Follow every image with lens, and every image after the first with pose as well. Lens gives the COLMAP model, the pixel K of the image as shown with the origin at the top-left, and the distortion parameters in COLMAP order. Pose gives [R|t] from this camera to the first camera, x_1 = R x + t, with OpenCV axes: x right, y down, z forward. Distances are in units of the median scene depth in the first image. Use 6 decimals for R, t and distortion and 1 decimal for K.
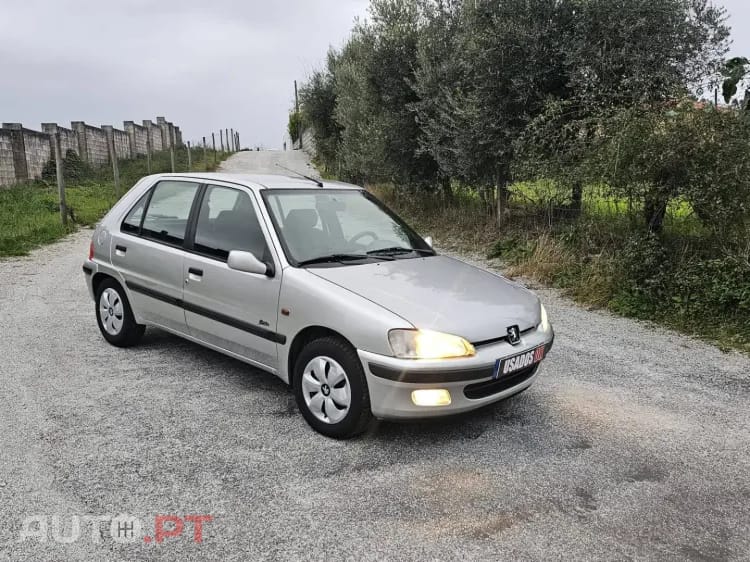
lens RADIAL K [[660.8, 0, 371.4], [0, 660.8, 280.5], [0, 0, 1]] dist [0.080051, -0.083847]
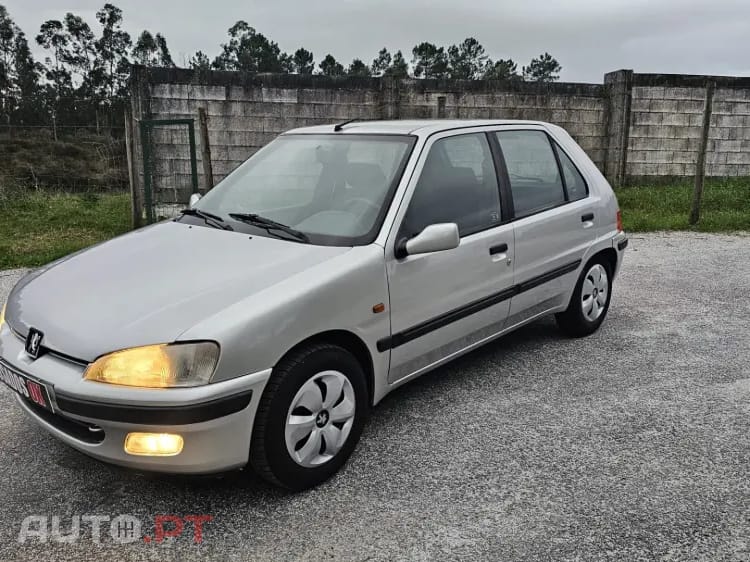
lens RADIAL K [[660.8, 0, 377.4], [0, 660.8, 288.1], [0, 0, 1]] dist [0.080051, -0.083847]
pose [[-0.011450, 0.200563, -0.979614, 0.693165], [-0.157143, 0.967144, 0.199847, -0.128743], [0.987509, 0.156228, 0.020443, 1.068159]]
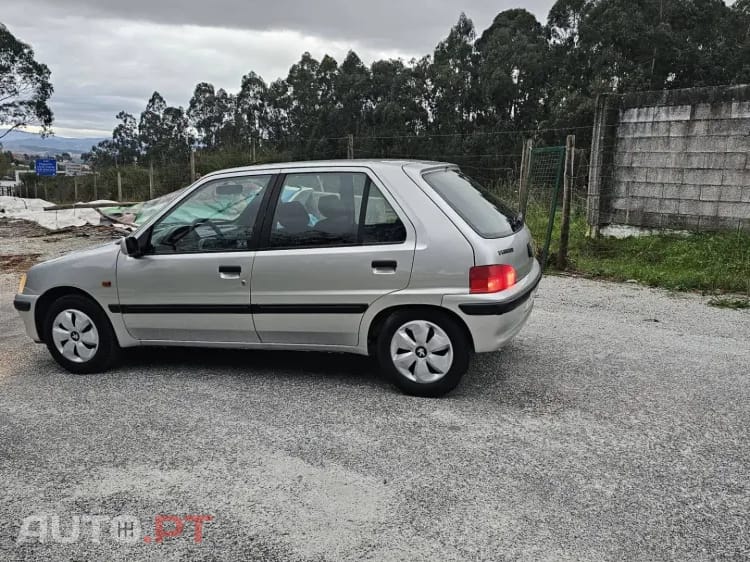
lens RADIAL K [[660.8, 0, 390.6], [0, 660.8, 290.6], [0, 0, 1]] dist [0.080051, -0.083847]
pose [[-0.916612, 0.072873, -0.393081, 0.130298], [-0.066715, 0.941576, 0.330128, -0.326952], [0.394173, 0.328823, -0.858198, 2.062133]]
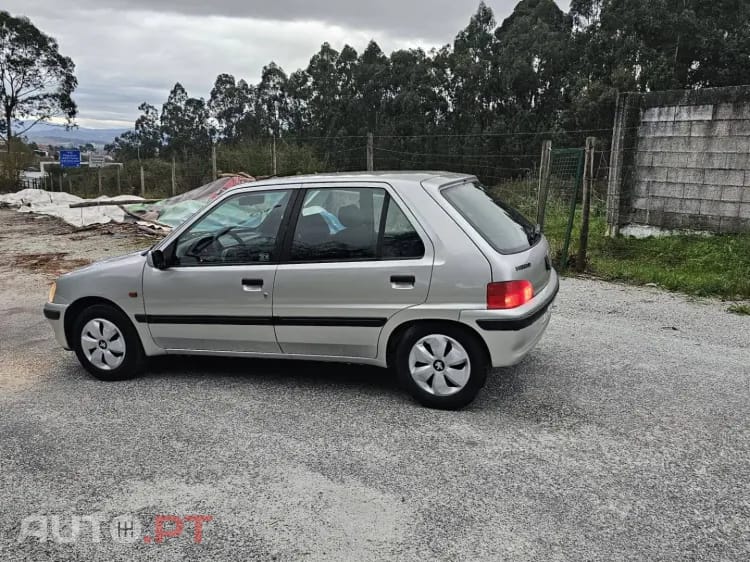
lens RADIAL K [[660.8, 0, 392.2], [0, 660.8, 285.6], [0, 0, 1]] dist [0.080051, -0.083847]
pose [[-0.926897, 0.073690, -0.368010, 0.133403], [-0.059986, 0.938844, 0.339078, -0.361595], [0.370490, 0.336366, -0.865791, 2.065622]]
